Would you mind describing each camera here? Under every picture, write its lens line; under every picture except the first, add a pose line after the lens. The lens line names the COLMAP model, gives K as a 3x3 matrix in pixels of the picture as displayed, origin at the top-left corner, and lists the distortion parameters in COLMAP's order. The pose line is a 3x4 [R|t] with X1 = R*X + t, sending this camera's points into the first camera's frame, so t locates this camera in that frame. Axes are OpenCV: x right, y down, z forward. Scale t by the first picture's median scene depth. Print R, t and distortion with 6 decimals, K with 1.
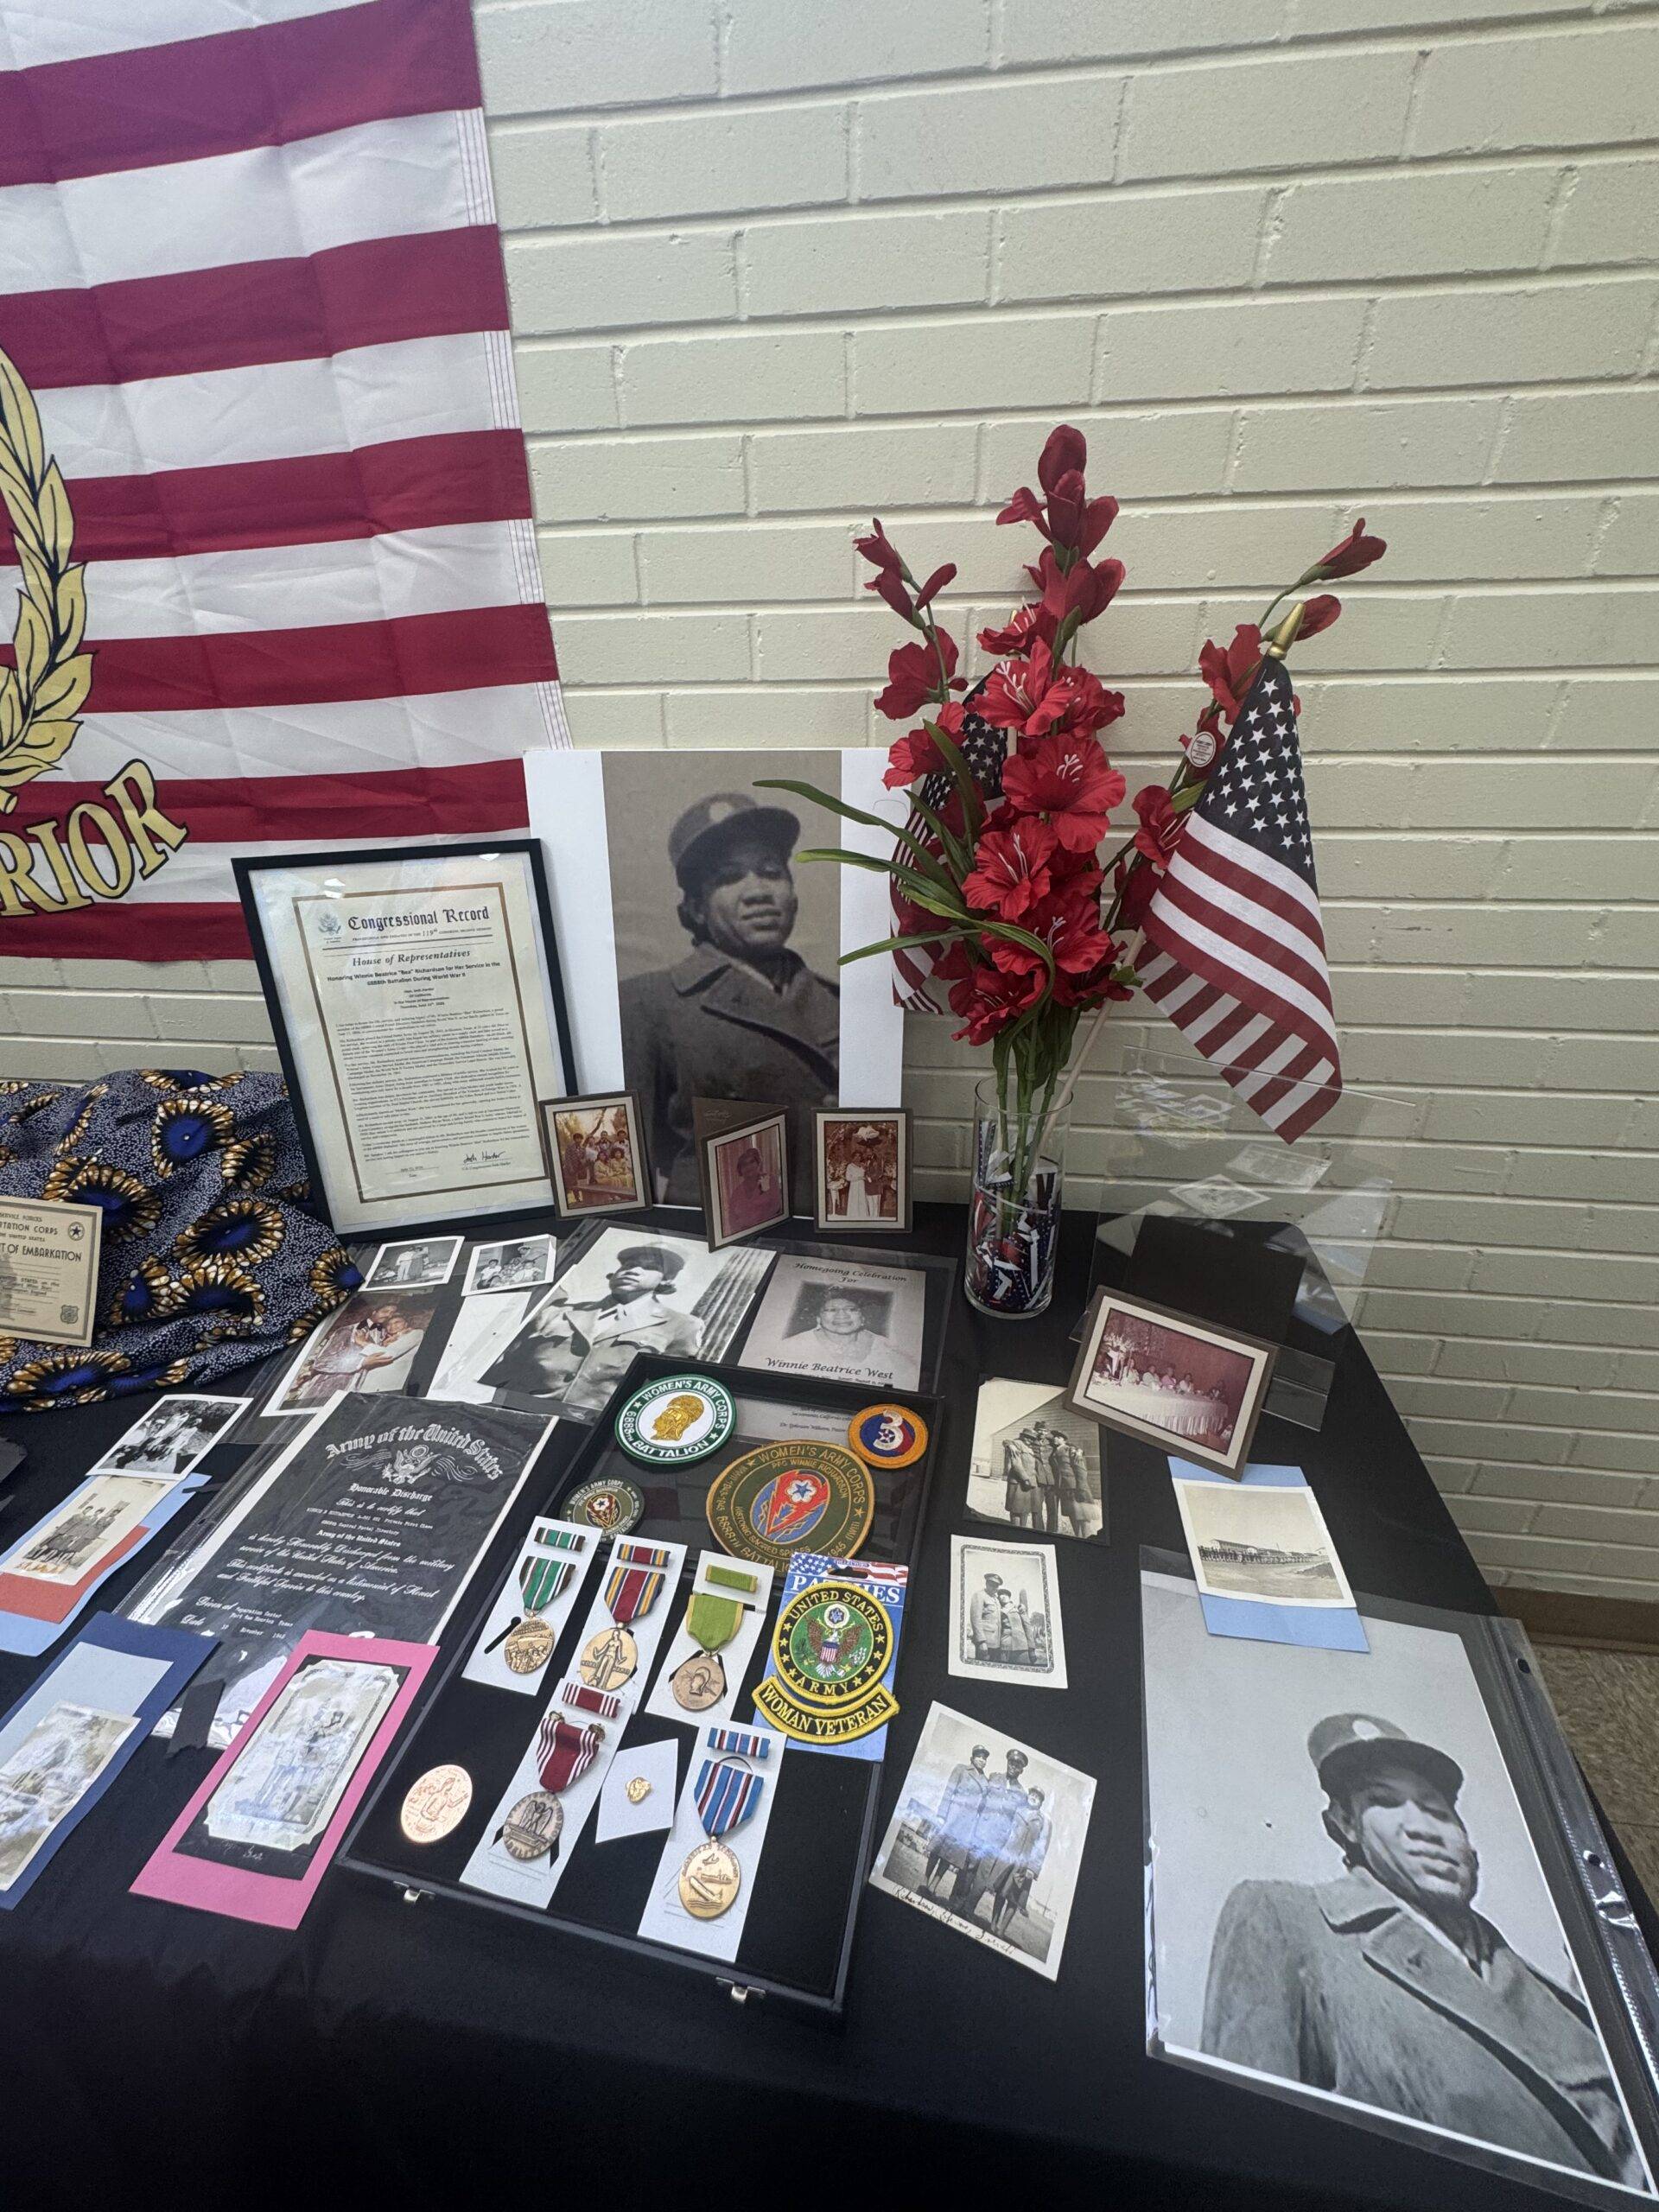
lens RADIAL K [[936.7, 0, 826.2], [0, 936.7, 1106.9], [0, 0, 1]] dist [0.000465, 0.000526]
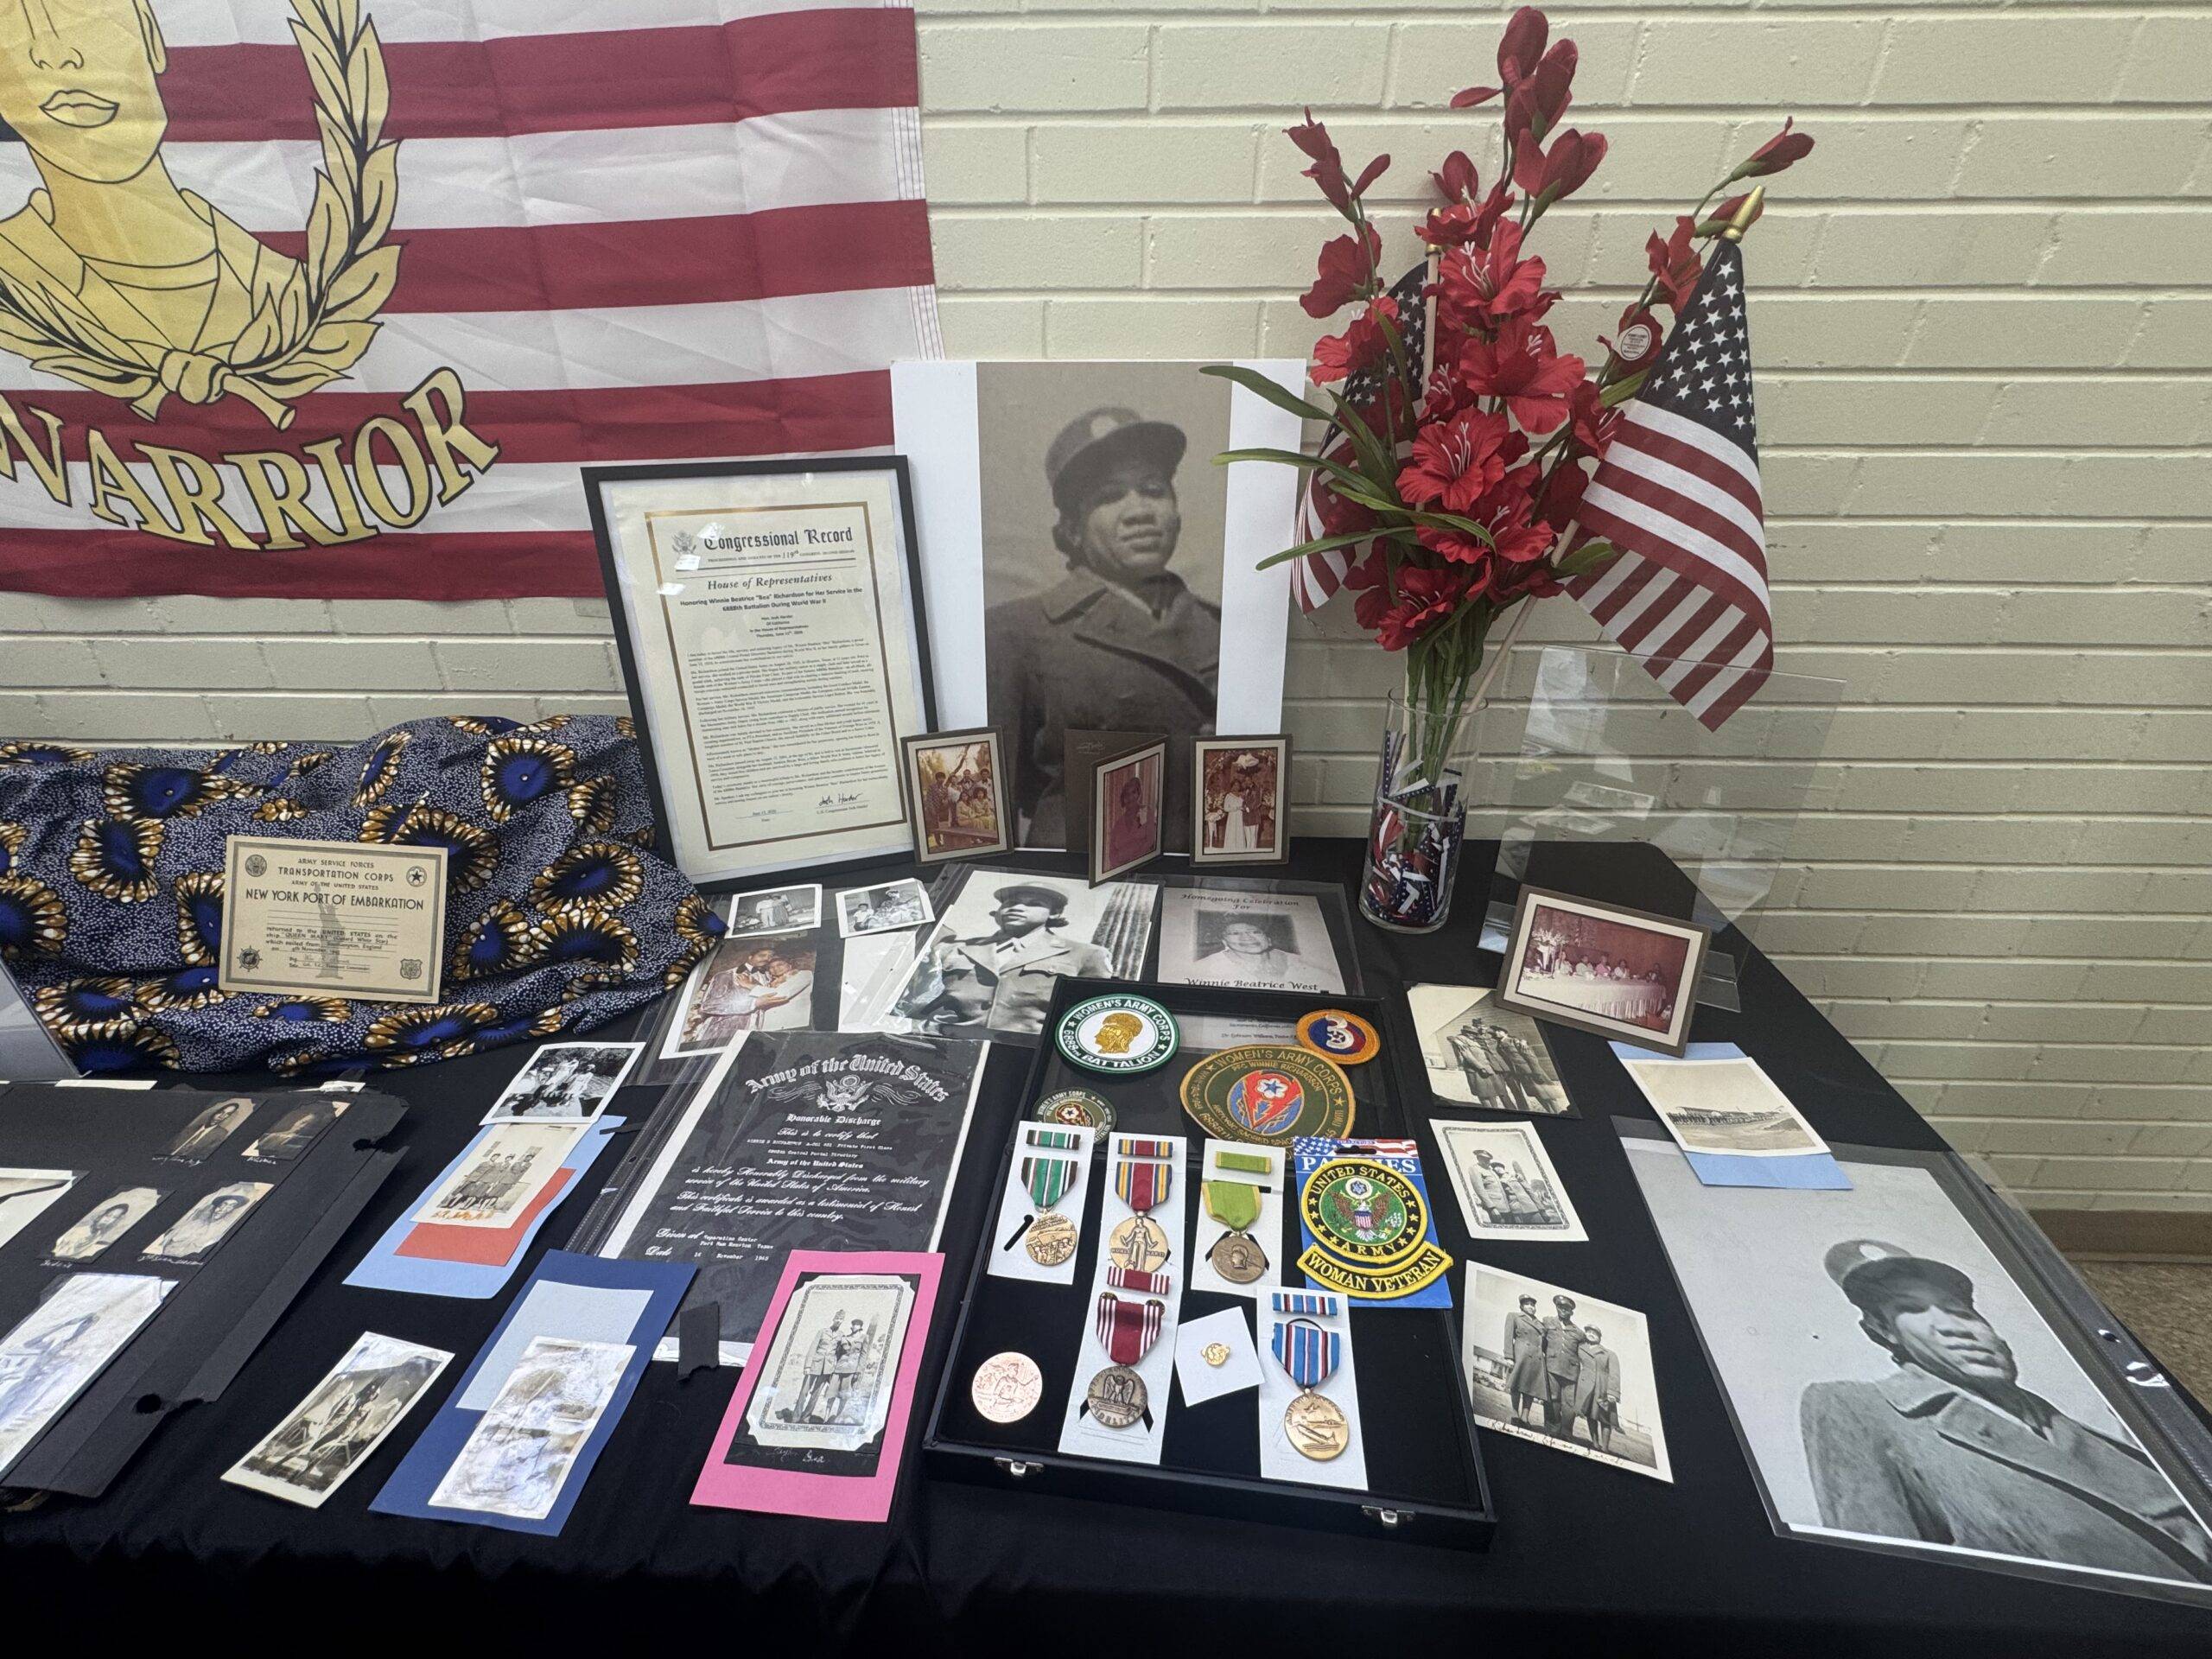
lens RADIAL K [[967.0, 0, 1103.2], [0, 967.0, 825.3], [0, 0, 1]] dist [0.000446, 0.000677]
pose [[0.994395, -0.028174, 0.101902, -0.269980], [0.028566, 0.999589, -0.002390, 0.119410], [-0.101793, 0.005288, 0.994792, 0.007070]]
